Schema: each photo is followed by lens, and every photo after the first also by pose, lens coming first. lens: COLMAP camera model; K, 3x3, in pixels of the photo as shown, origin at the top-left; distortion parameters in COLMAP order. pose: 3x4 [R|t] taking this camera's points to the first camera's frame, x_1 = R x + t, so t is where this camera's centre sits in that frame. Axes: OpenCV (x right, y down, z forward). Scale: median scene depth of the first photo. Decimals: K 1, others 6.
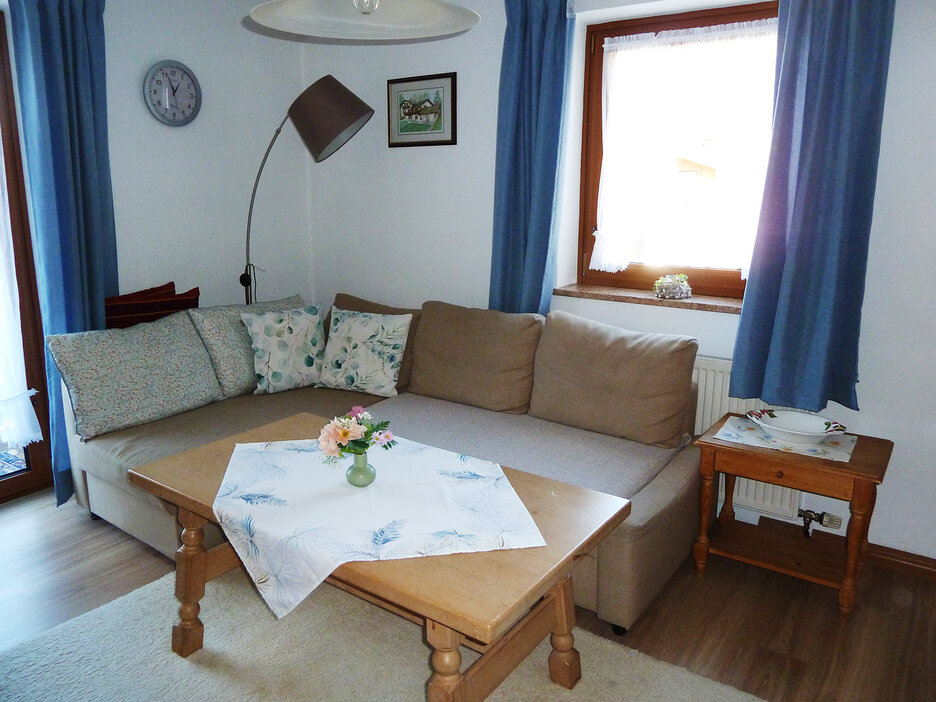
lens RADIAL K [[705.2, 0, 469.5], [0, 705.2, 347.2], [0, 0, 1]] dist [-0.028916, 0.000721]
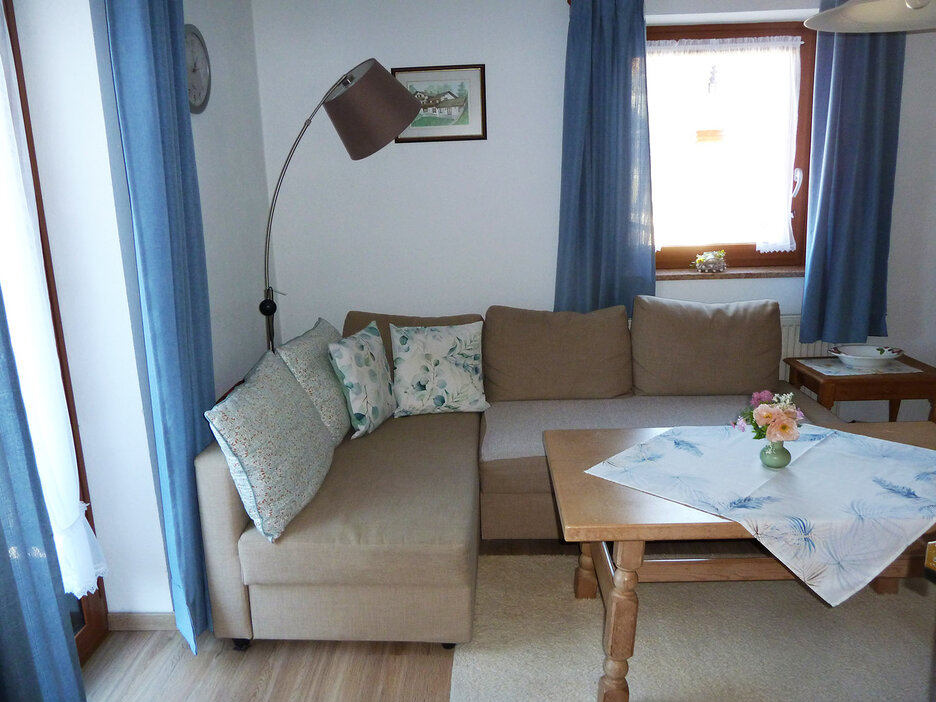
lens RADIAL K [[705.2, 0, 468.2], [0, 705.2, 353.1], [0, 0, 1]] dist [-0.028916, 0.000721]
pose [[0.829830, -0.158354, 0.535076, -0.611243], [0.157669, 0.986354, 0.047386, -0.050517], [-0.535278, 0.045042, 0.843474, 0.218879]]
